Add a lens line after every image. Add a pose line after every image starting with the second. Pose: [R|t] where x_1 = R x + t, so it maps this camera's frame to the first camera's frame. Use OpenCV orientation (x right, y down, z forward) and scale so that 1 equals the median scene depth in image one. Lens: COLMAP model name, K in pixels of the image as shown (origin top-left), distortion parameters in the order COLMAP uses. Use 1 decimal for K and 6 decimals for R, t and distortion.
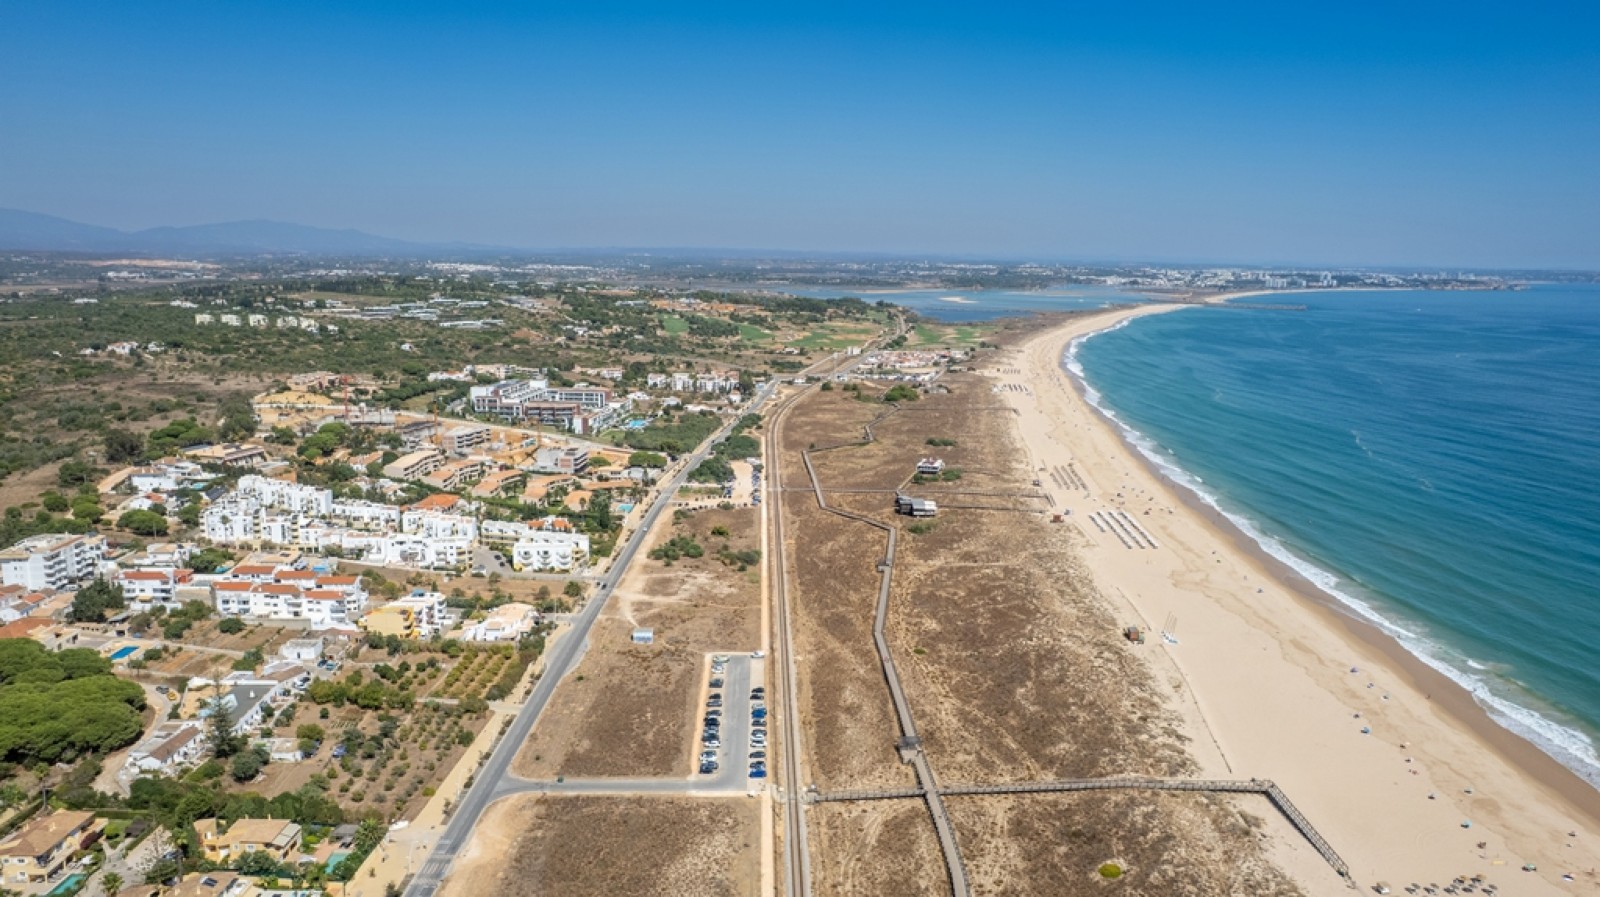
lens RADIAL K [[1056.9, 0, 782.3], [0, 1056.9, 450.6], [0, 0, 1]] dist [-0.063291, 0.000738]
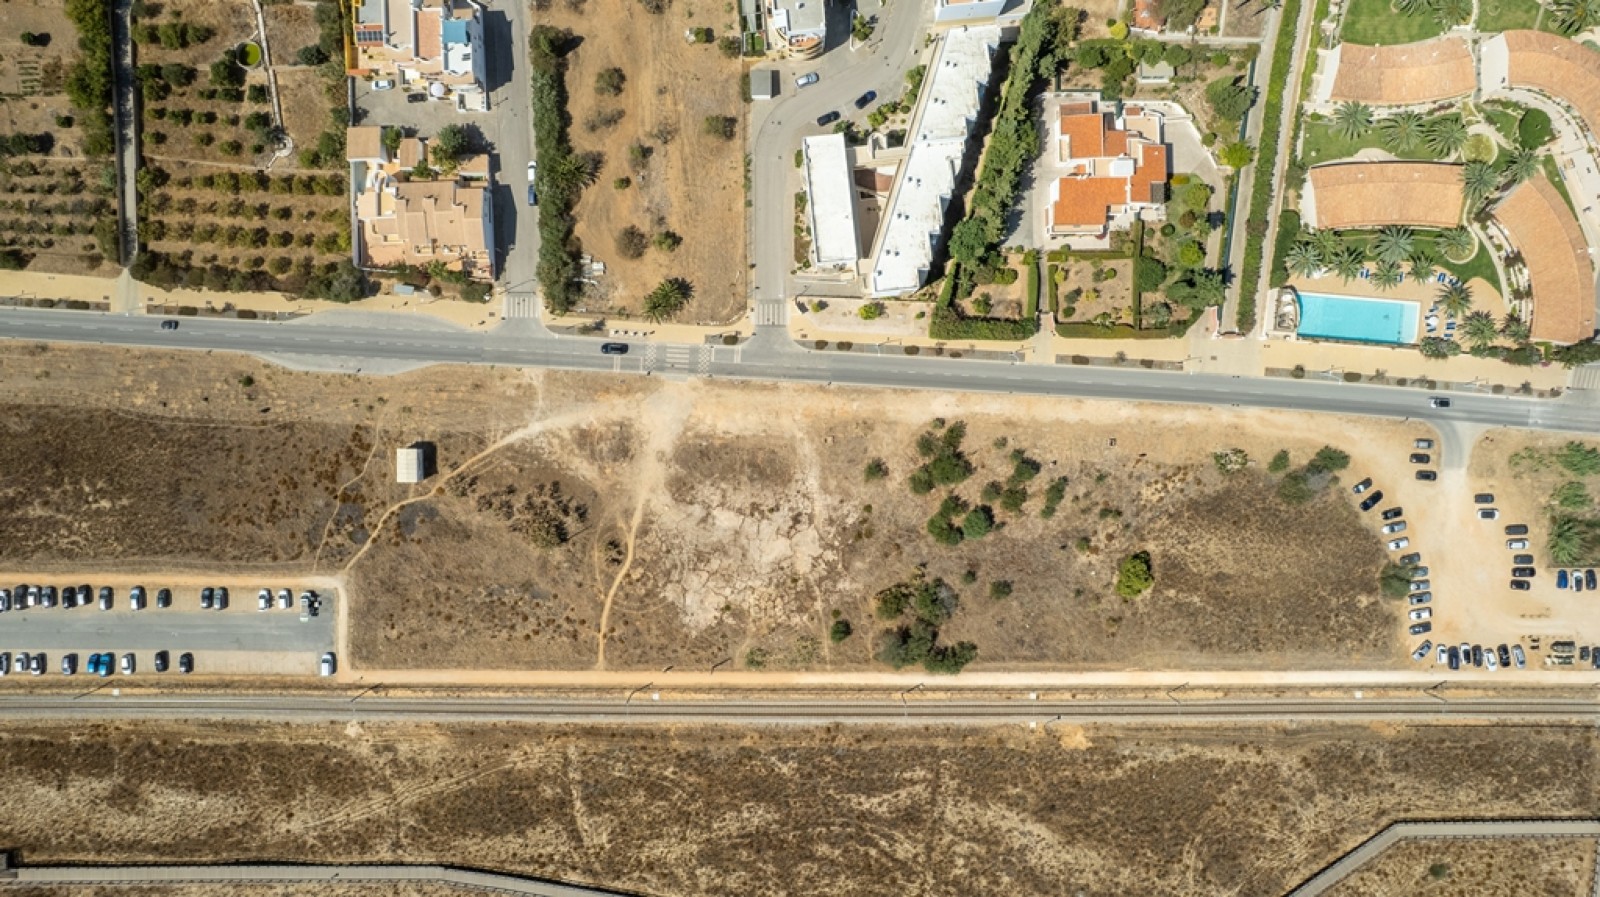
lens RADIAL K [[1028.9, 0, 800.0], [0, 1028.9, 448.5], [0, 0, 1]] dist [-0.073552, 0.069711]
pose [[-0.026349, 0.999641, 0.004825, -0.126974], [-0.198775, -0.009969, 0.979994, -0.345219], [0.979691, 0.024863, 0.198967, 0.934263]]
